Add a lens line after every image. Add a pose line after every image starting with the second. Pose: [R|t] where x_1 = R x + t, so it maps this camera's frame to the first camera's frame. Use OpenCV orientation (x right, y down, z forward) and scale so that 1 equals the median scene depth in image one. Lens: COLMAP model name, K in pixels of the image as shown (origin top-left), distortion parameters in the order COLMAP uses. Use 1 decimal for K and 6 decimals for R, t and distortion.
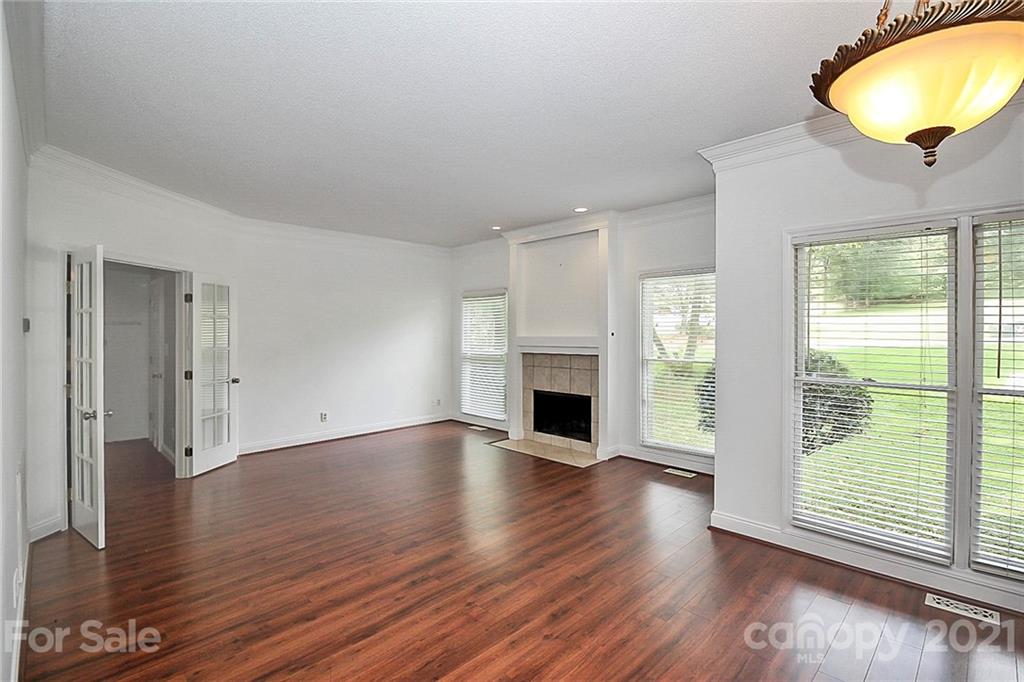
lens RADIAL K [[476.9, 0, 506.8], [0, 476.9, 335.5], [0, 0, 1]] dist [0.001540, -0.011524]
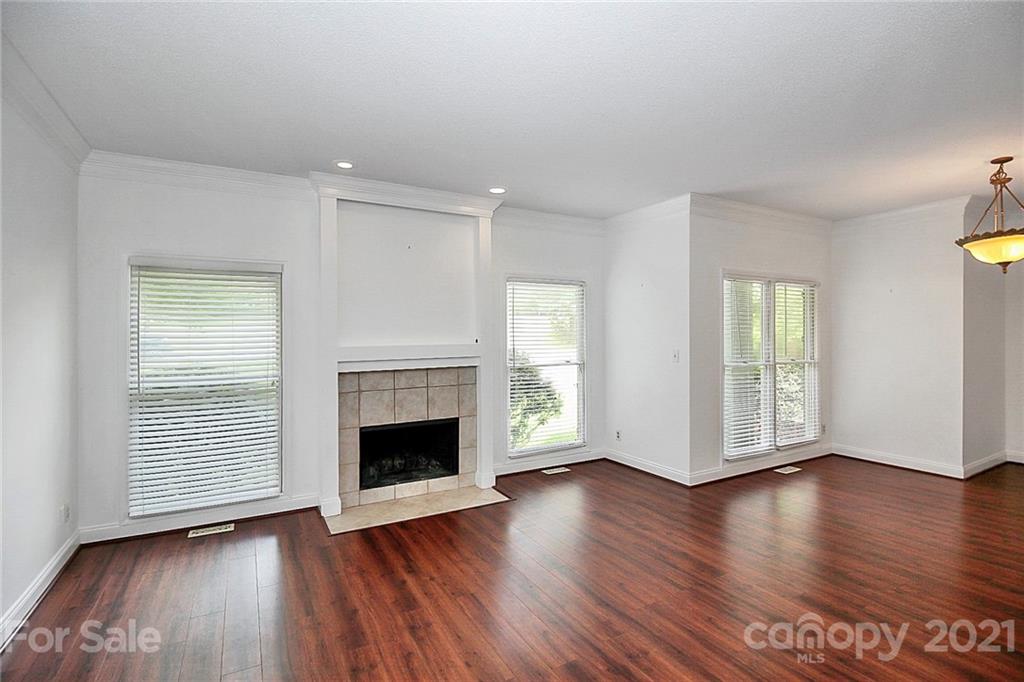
lens RADIAL K [[476.9, 0, 506.8], [0, 476.9, 335.5], [0, 0, 1]] dist [0.001540, -0.011524]
pose [[0.261941, 0.003499, 0.965078, -0.572614], [0.020595, 0.999745, -0.009215, -0.003137], [-0.964864, 0.022289, 0.261802, 0.683845]]
